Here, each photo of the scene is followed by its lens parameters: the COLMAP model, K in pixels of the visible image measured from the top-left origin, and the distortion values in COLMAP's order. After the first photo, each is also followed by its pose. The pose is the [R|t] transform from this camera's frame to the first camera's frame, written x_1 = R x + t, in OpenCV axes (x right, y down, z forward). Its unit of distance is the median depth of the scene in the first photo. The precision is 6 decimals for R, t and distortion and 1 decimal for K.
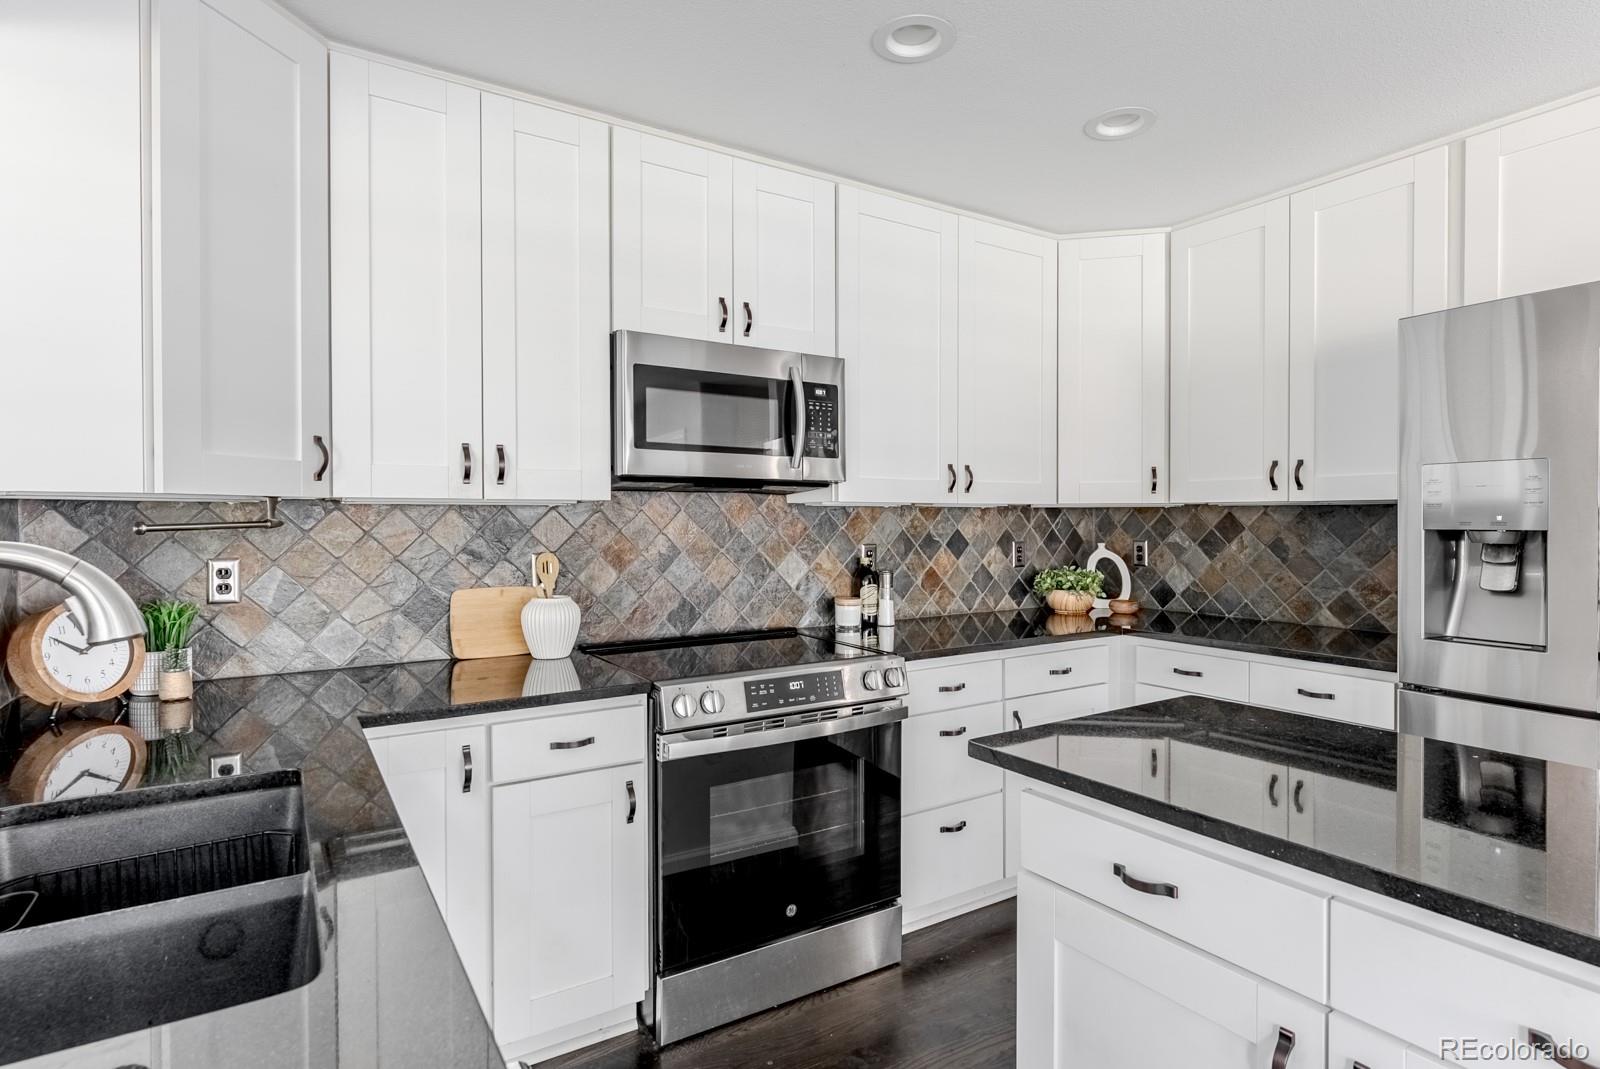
lens RADIAL K [[816.3, 0, 800.5], [0, 816.3, 532.6], [0, 0, 1]] dist [-0.003233, 0.000780]
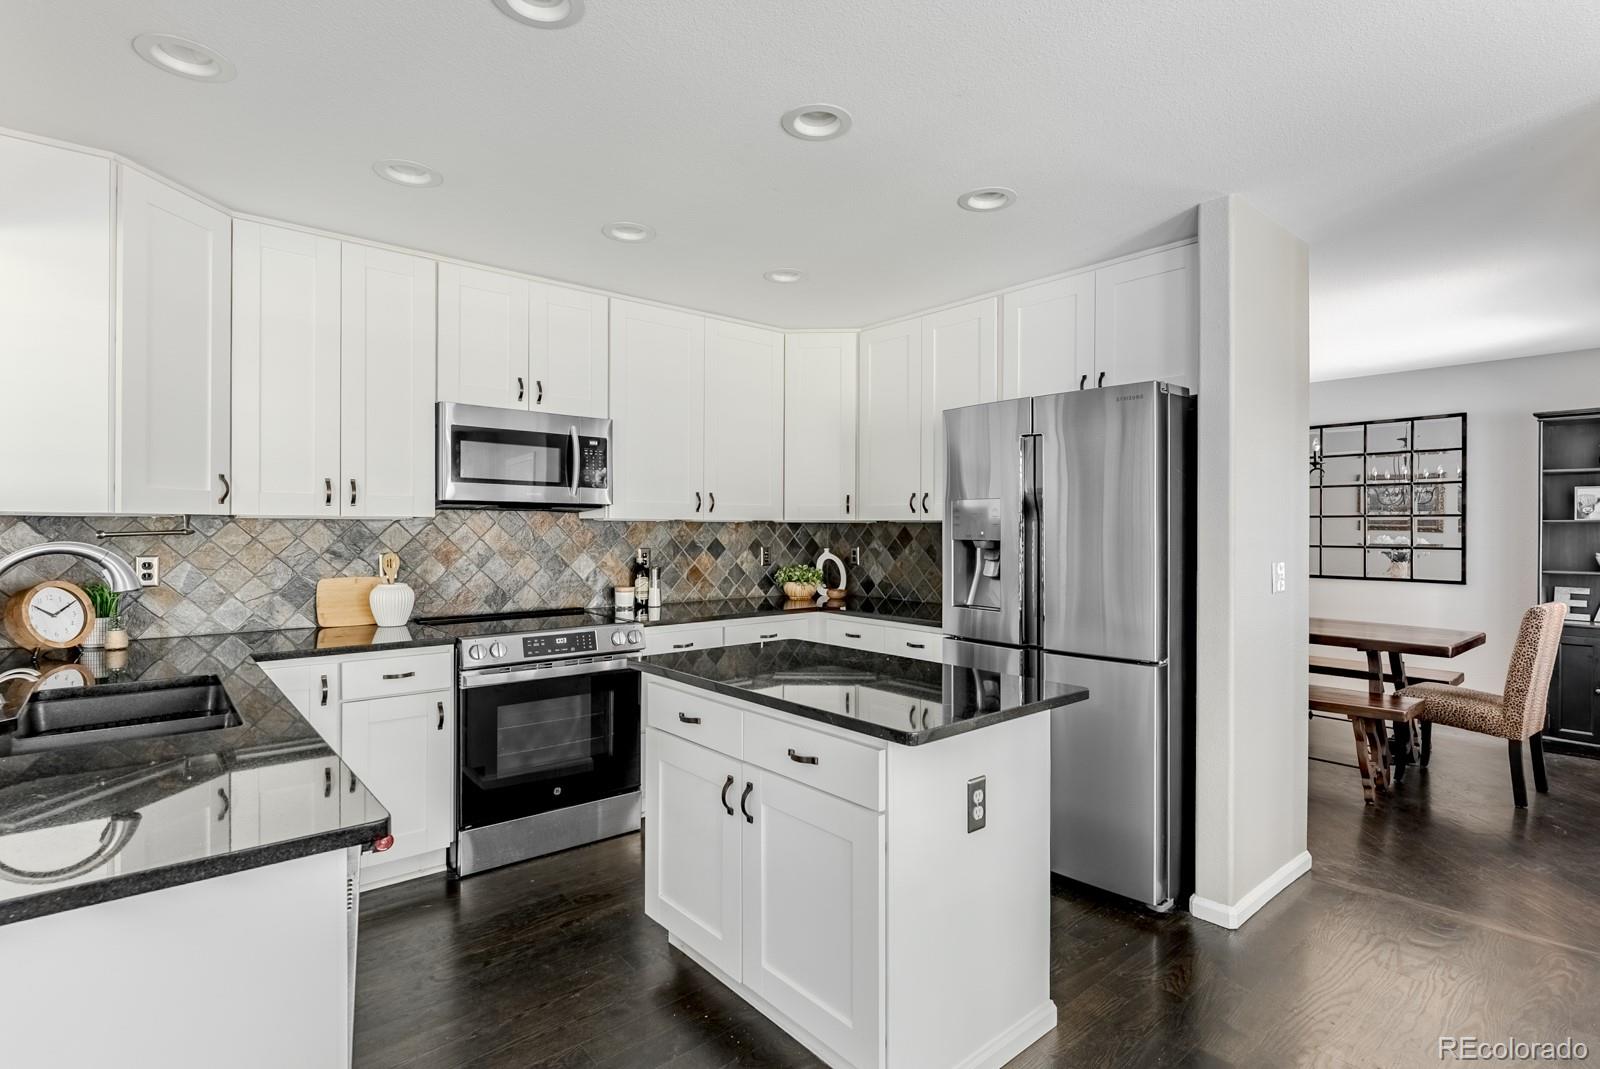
lens RADIAL K [[782.2, 0, 797.5], [0, 782.2, 532.2], [0, 0, 1]] dist [0.002873, -0.000561]
pose [[0.991253, 0.006491, 0.131819, 0.222435], [-0.005169, 0.999933, -0.010367, -0.001089], [-0.131877, 0.009595, 0.991220, -0.467331]]
